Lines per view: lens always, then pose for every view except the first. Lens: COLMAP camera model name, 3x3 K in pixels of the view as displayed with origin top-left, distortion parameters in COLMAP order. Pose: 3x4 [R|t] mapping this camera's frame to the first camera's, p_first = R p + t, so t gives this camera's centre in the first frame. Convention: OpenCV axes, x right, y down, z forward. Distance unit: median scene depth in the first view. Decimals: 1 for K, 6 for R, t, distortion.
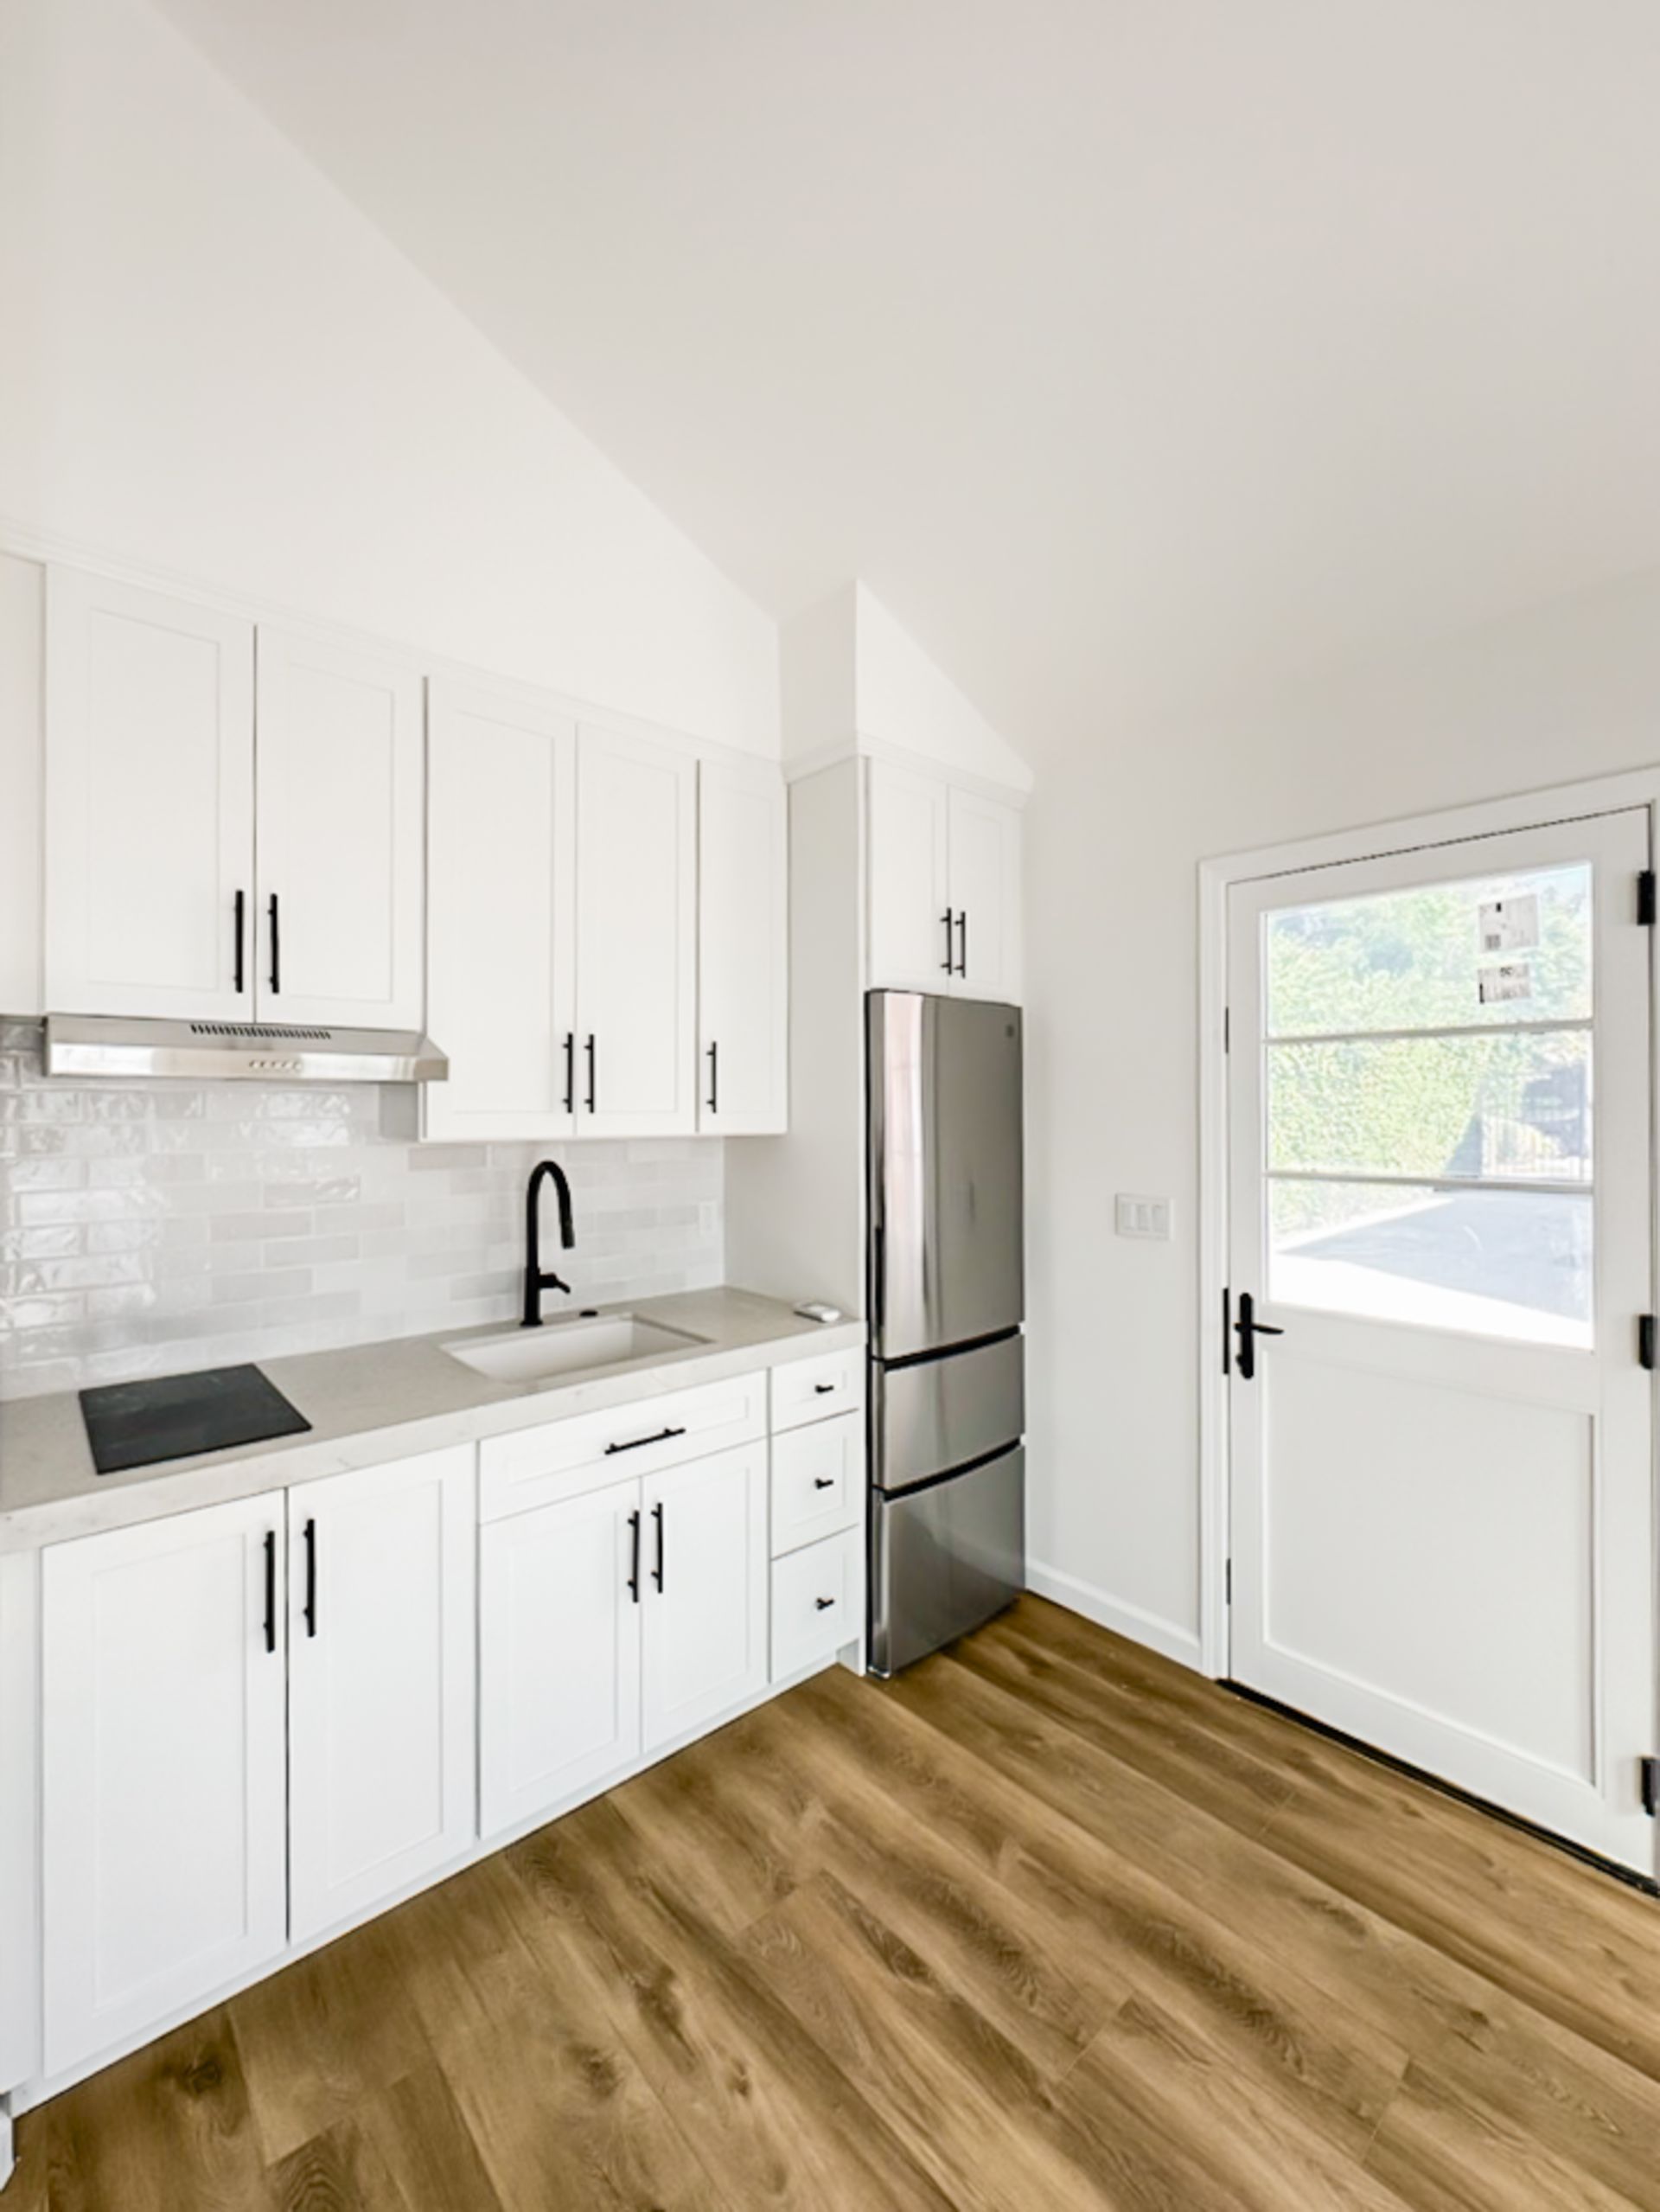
lens RADIAL K [[912.2, 0, 835.7], [0, 912.2, 1097.8], [0, 0, 1]] dist [-0.005763, 0.001255]
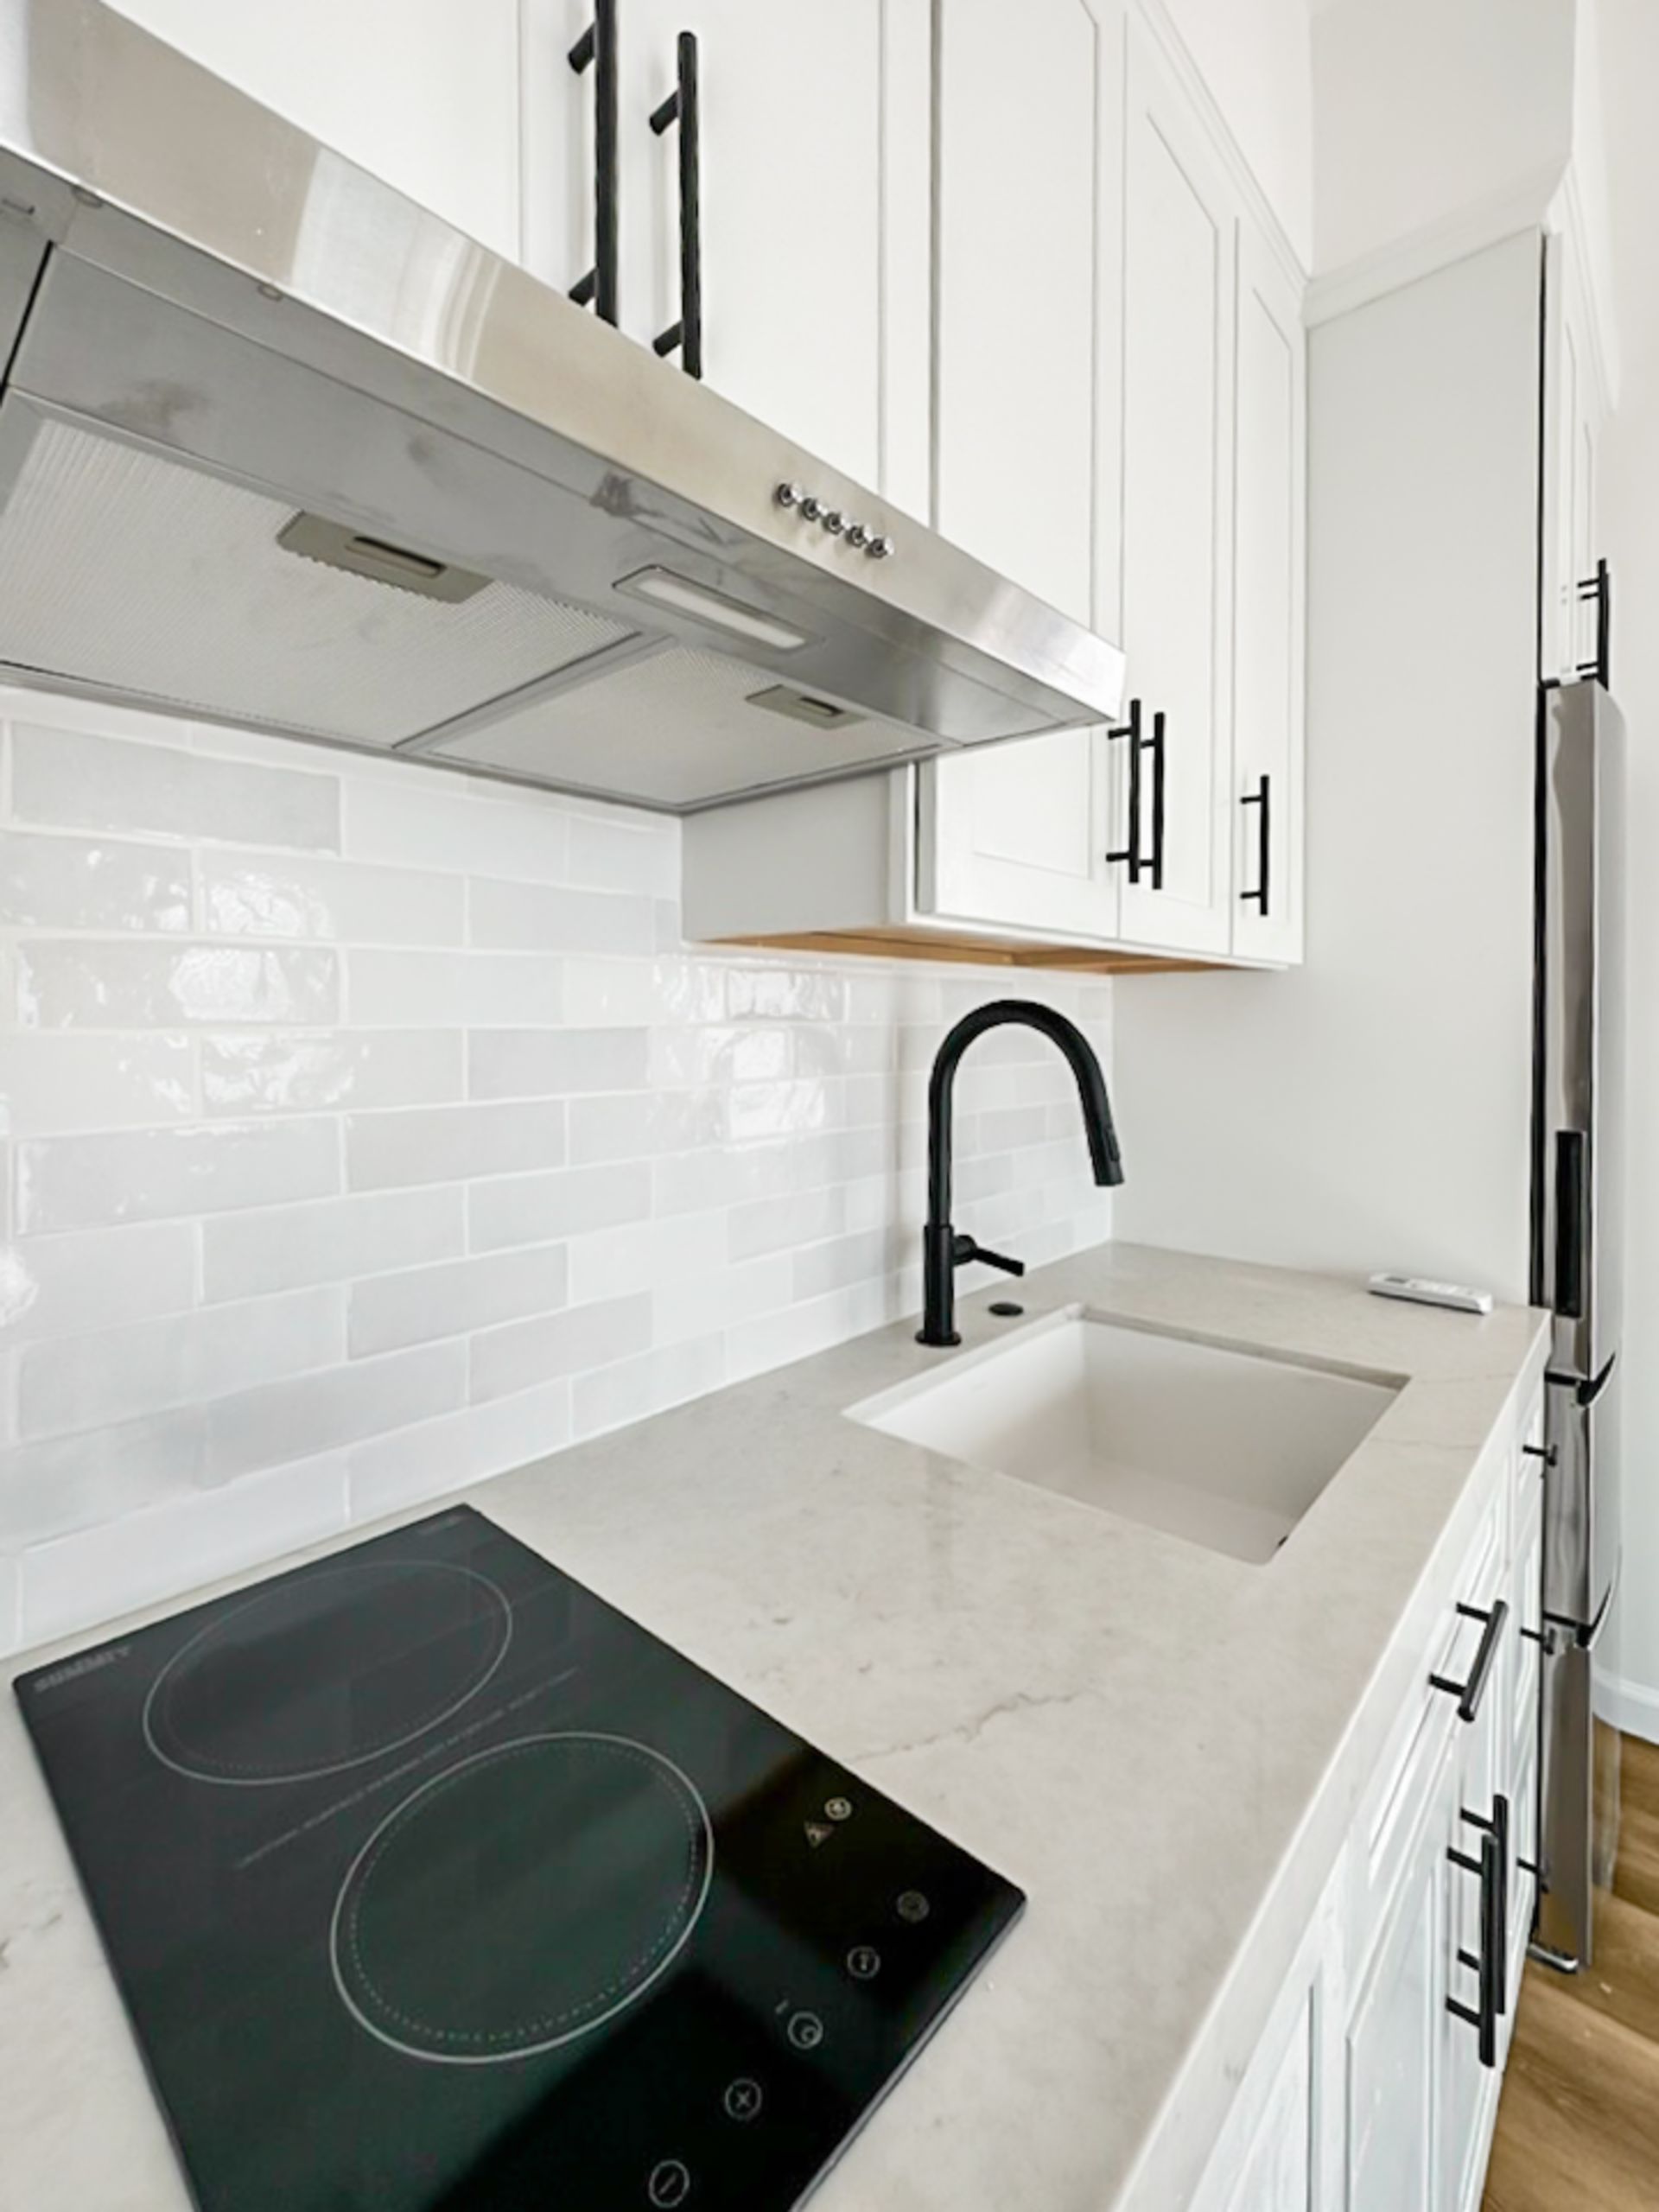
lens RADIAL K [[959.3, 0, 802.9], [0, 959.3, 1024.9], [0, 0, 1]] dist [-0.000289, -0.000309]
pose [[0.995509, -0.002980, 0.094623, -0.531420], [0.001373, 0.999854, 0.017041, 0.083074], [-0.094660, -0.016834, 0.995367, 0.582876]]
